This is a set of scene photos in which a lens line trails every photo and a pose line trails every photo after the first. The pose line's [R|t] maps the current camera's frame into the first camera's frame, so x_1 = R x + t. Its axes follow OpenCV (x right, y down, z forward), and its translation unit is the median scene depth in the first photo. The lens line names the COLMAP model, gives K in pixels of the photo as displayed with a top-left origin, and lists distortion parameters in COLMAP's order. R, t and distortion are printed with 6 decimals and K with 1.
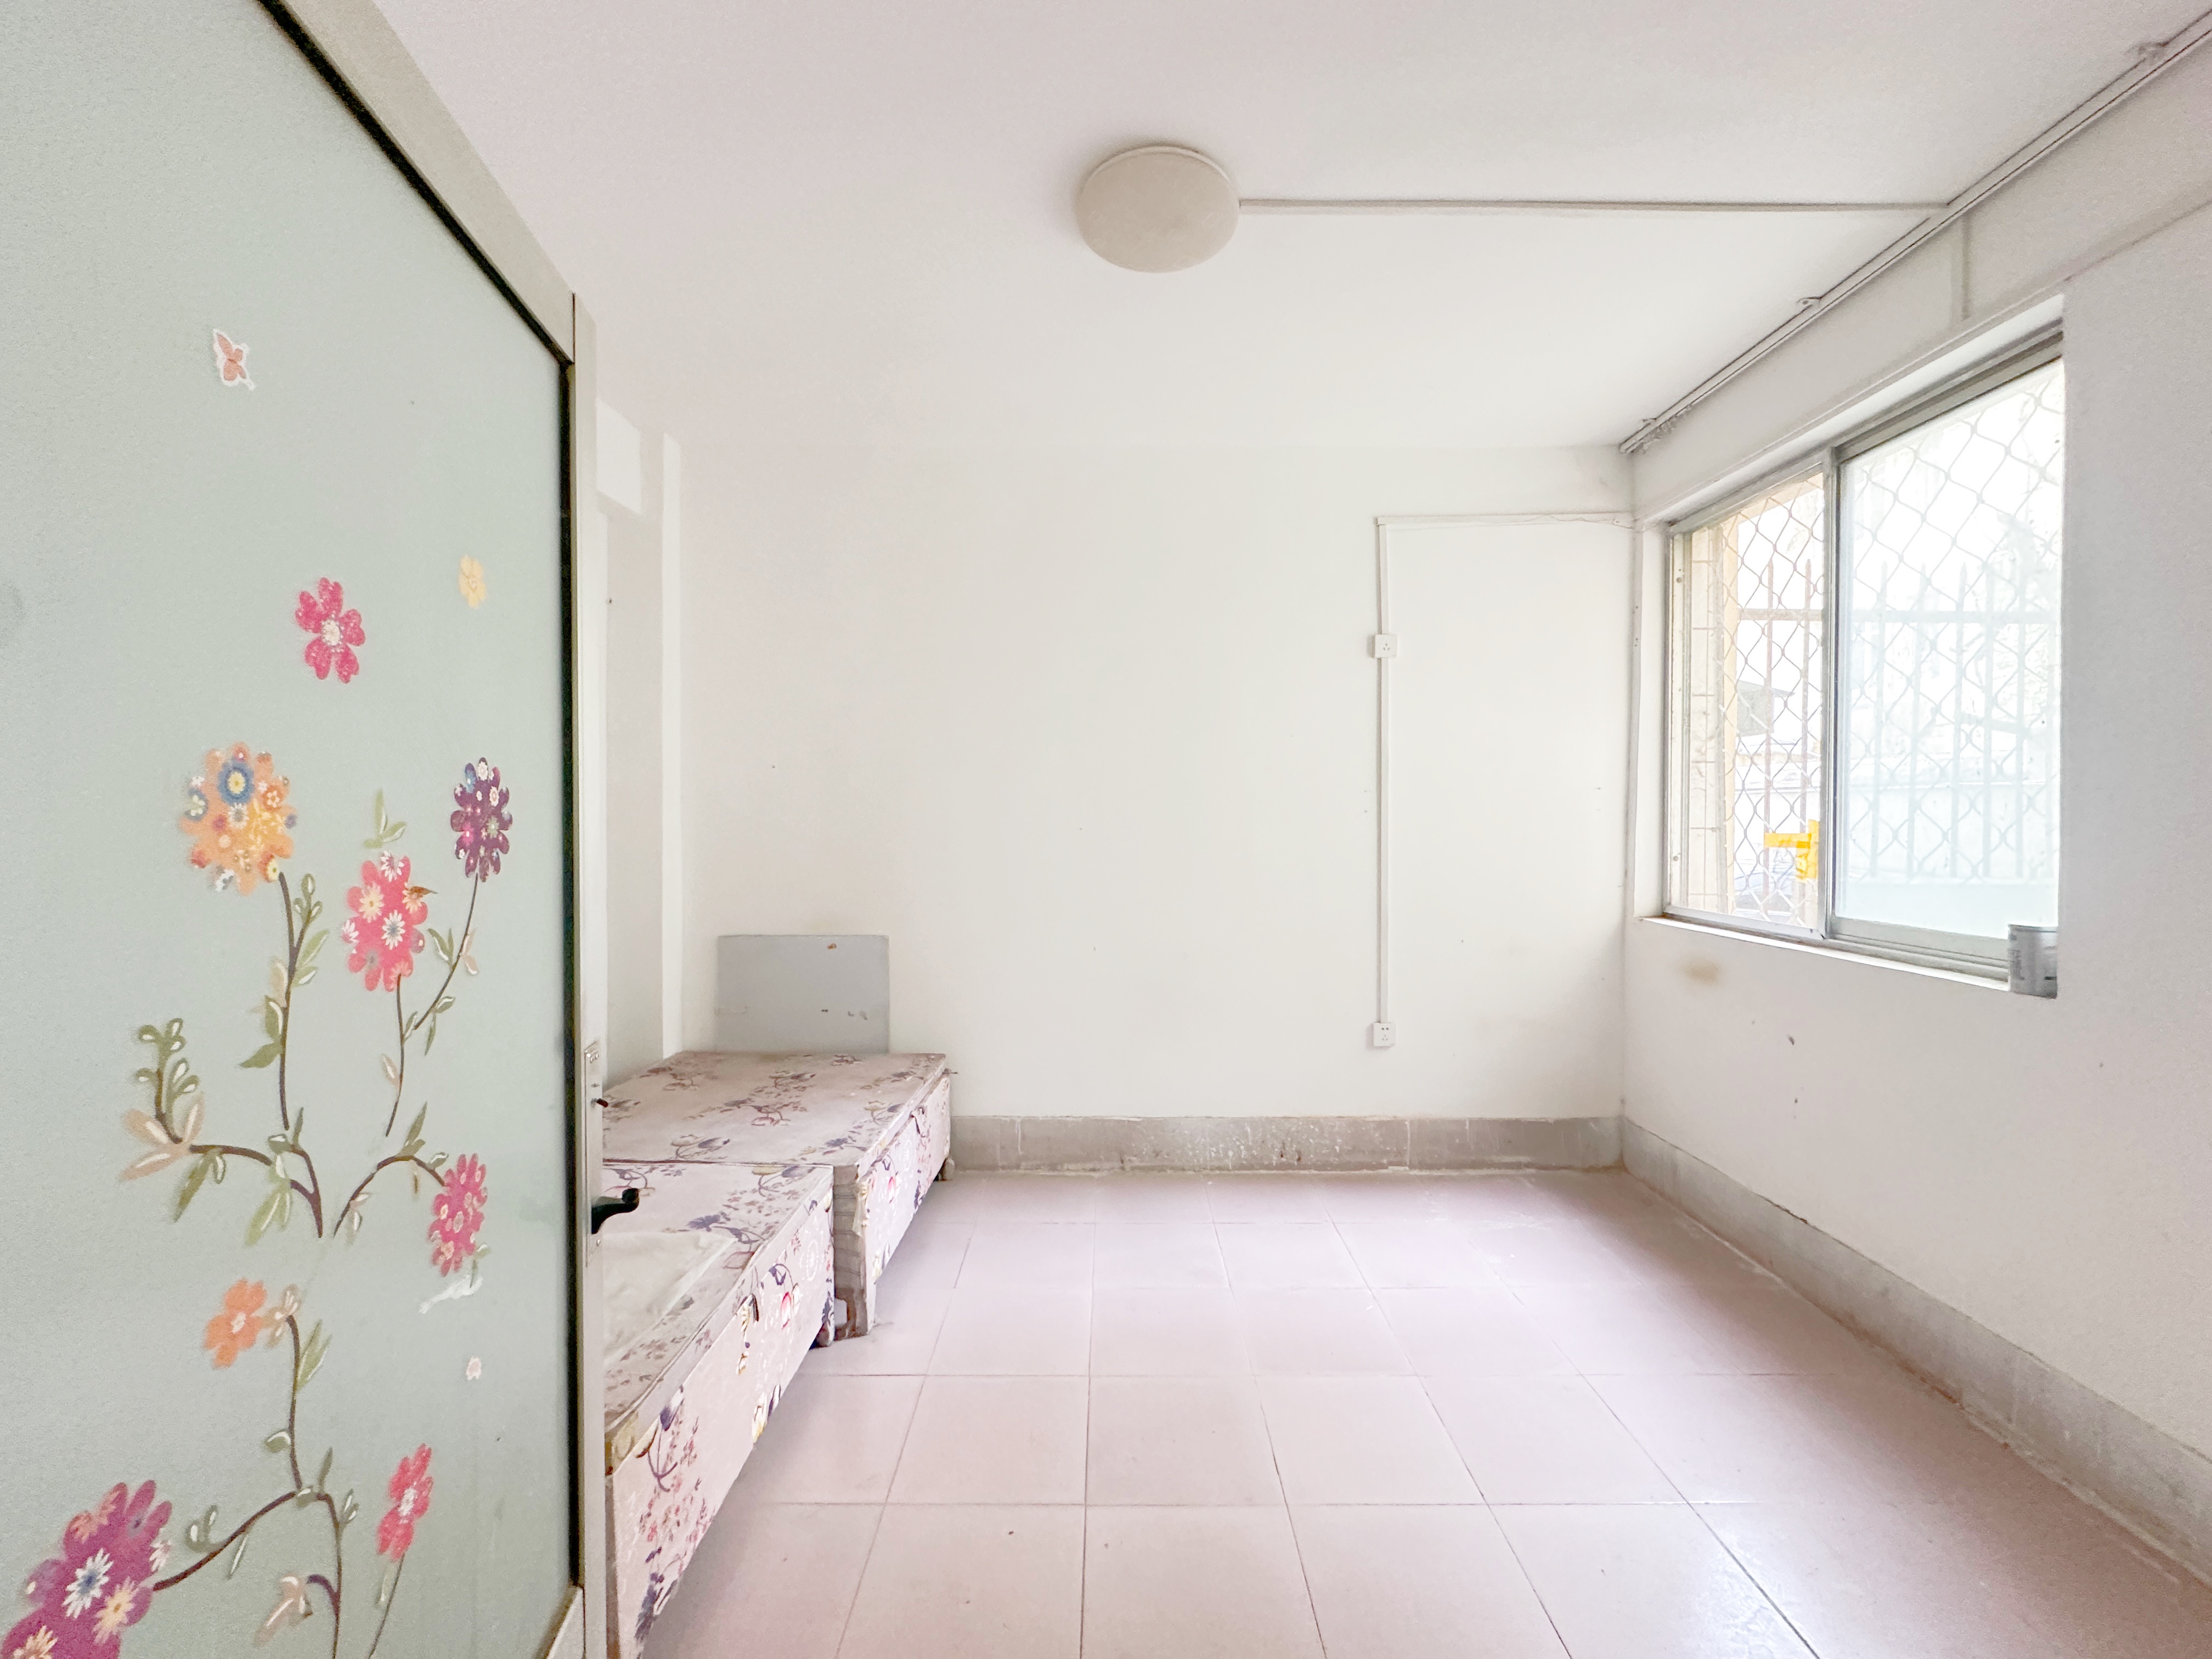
lens RADIAL K [[879.1, 0, 1106.0], [0, 879.1, 829.5], [0, 0, 1]] dist [-0.001321, -0.000009]
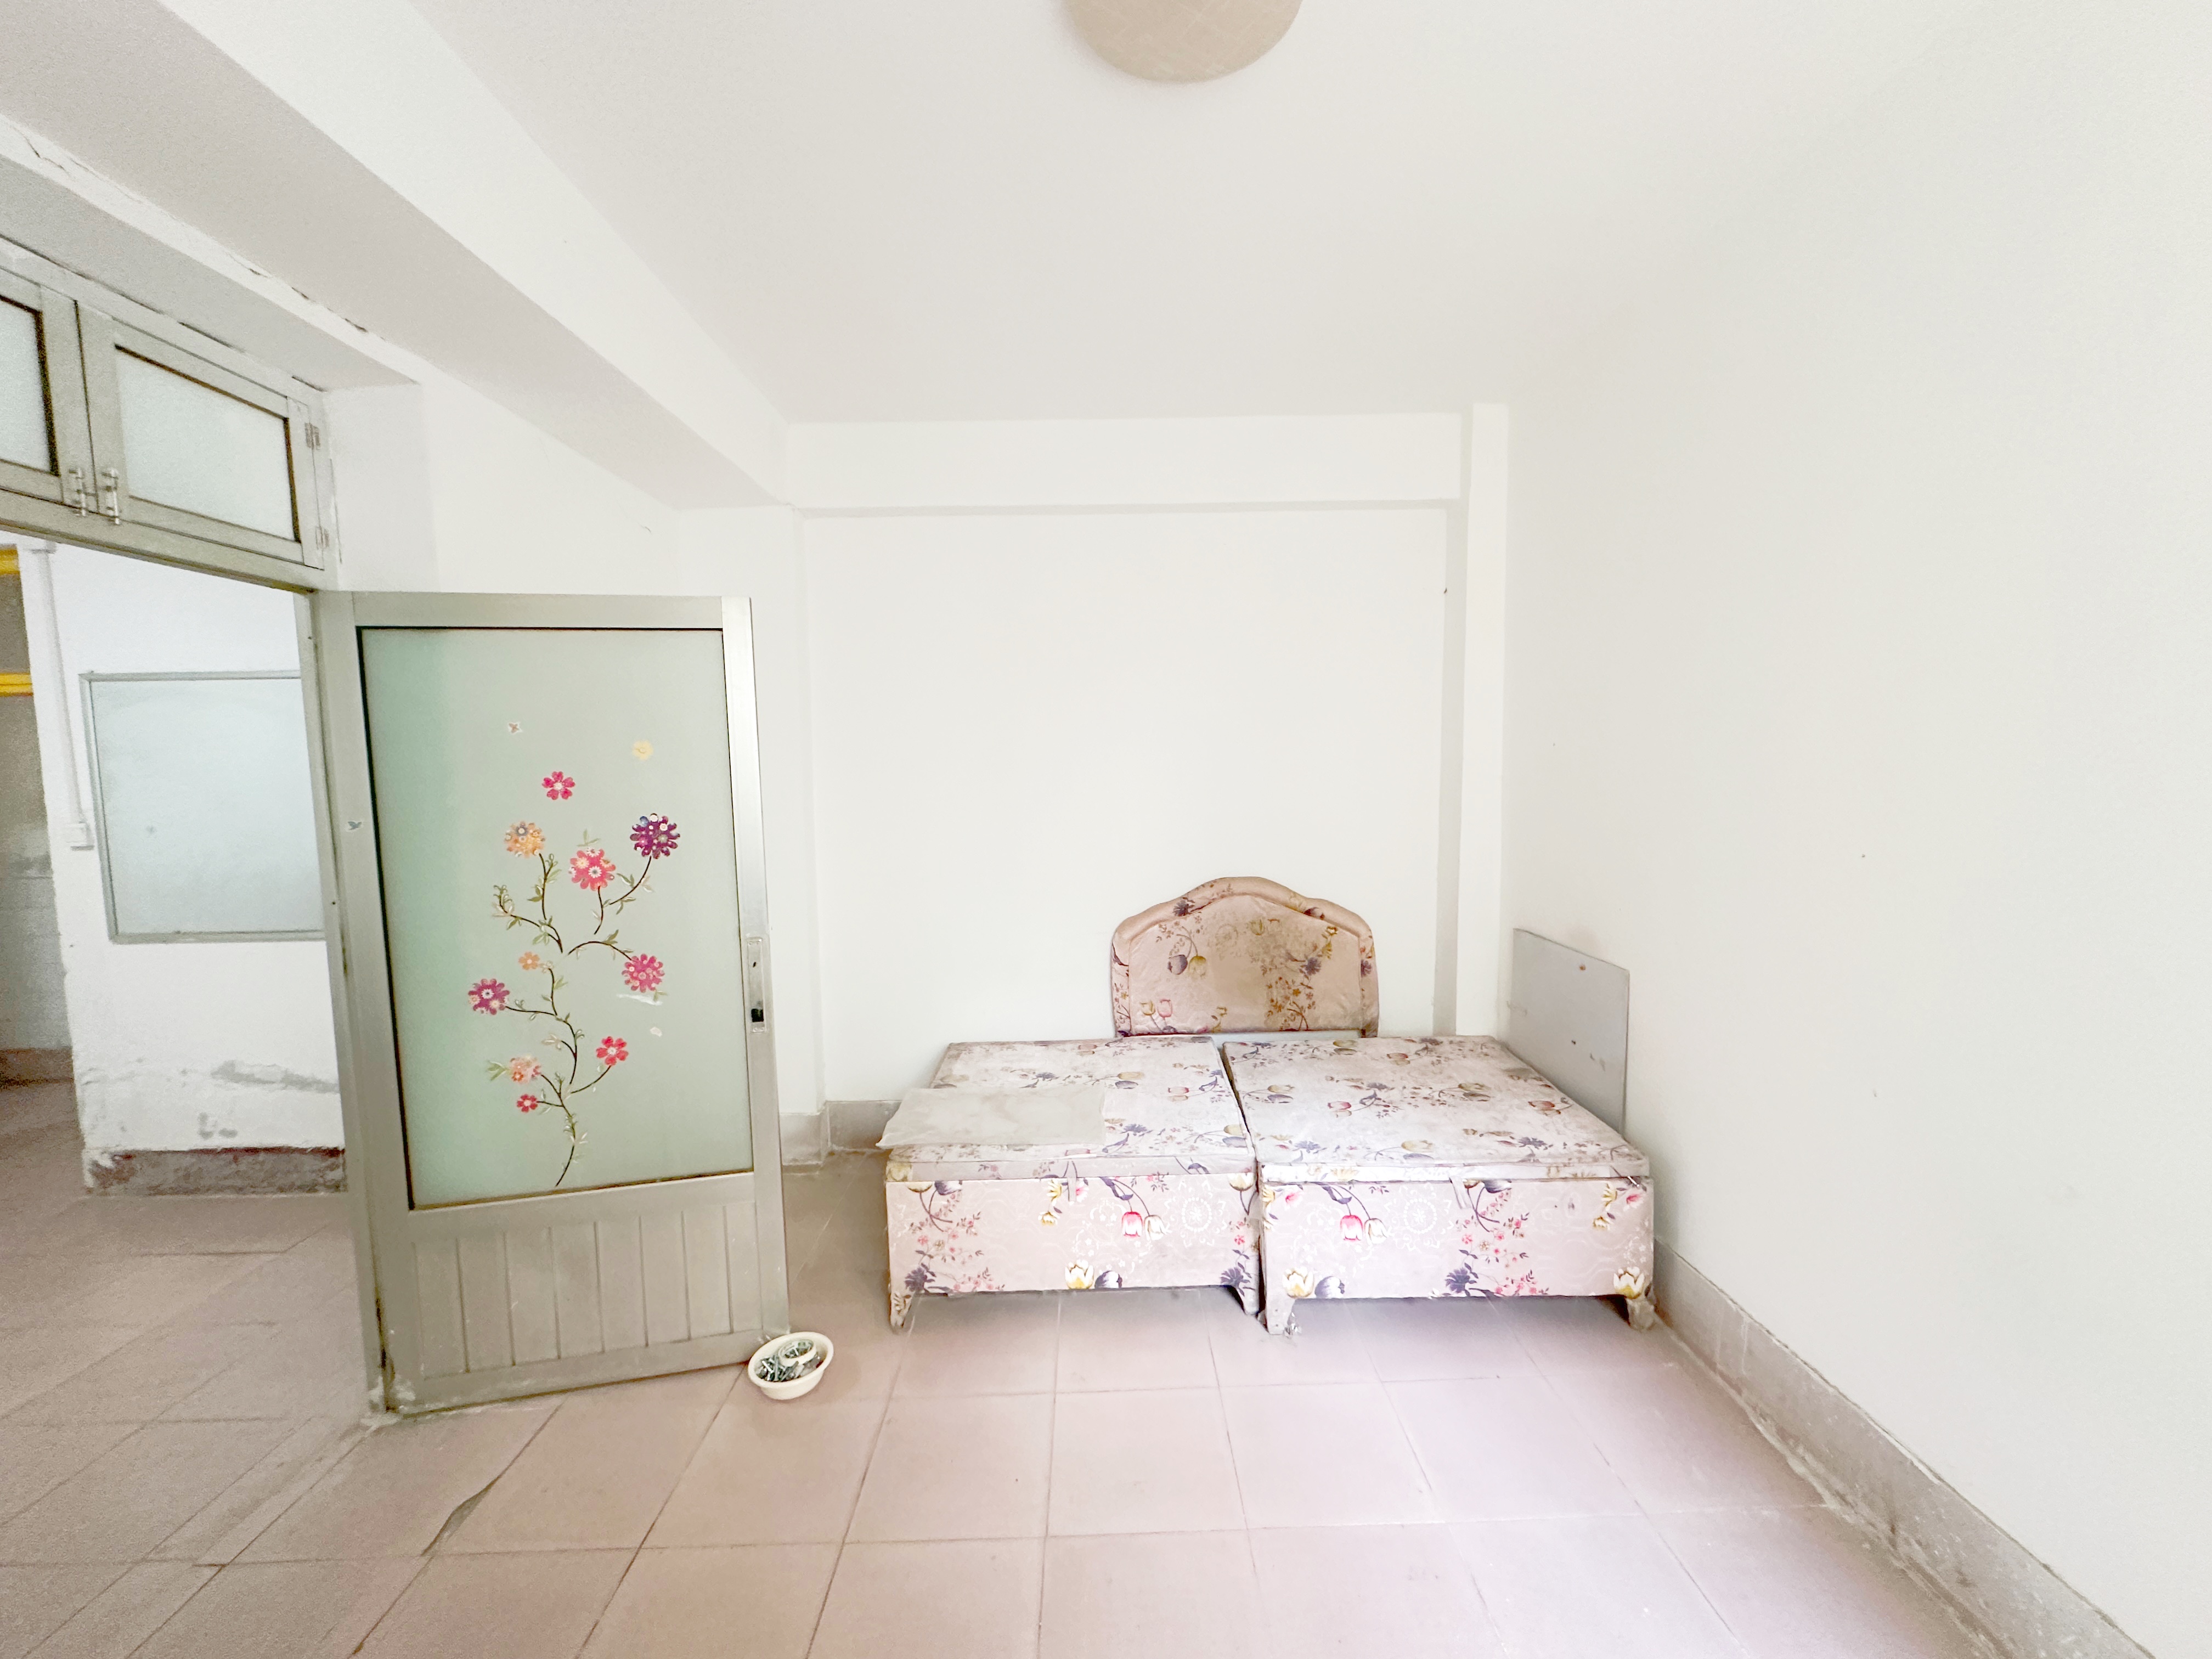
lens RADIAL K [[879.1, 0, 1106.0], [0, 879.1, 829.5], [0, 0, 1]] dist [-0.001321, -0.000009]
pose [[0.022094, 0.078534, -0.996667, 2.216889], [0.000883, 0.996908, 0.078572, -0.266985], [0.999756, -0.002617, 0.021957, 2.558663]]
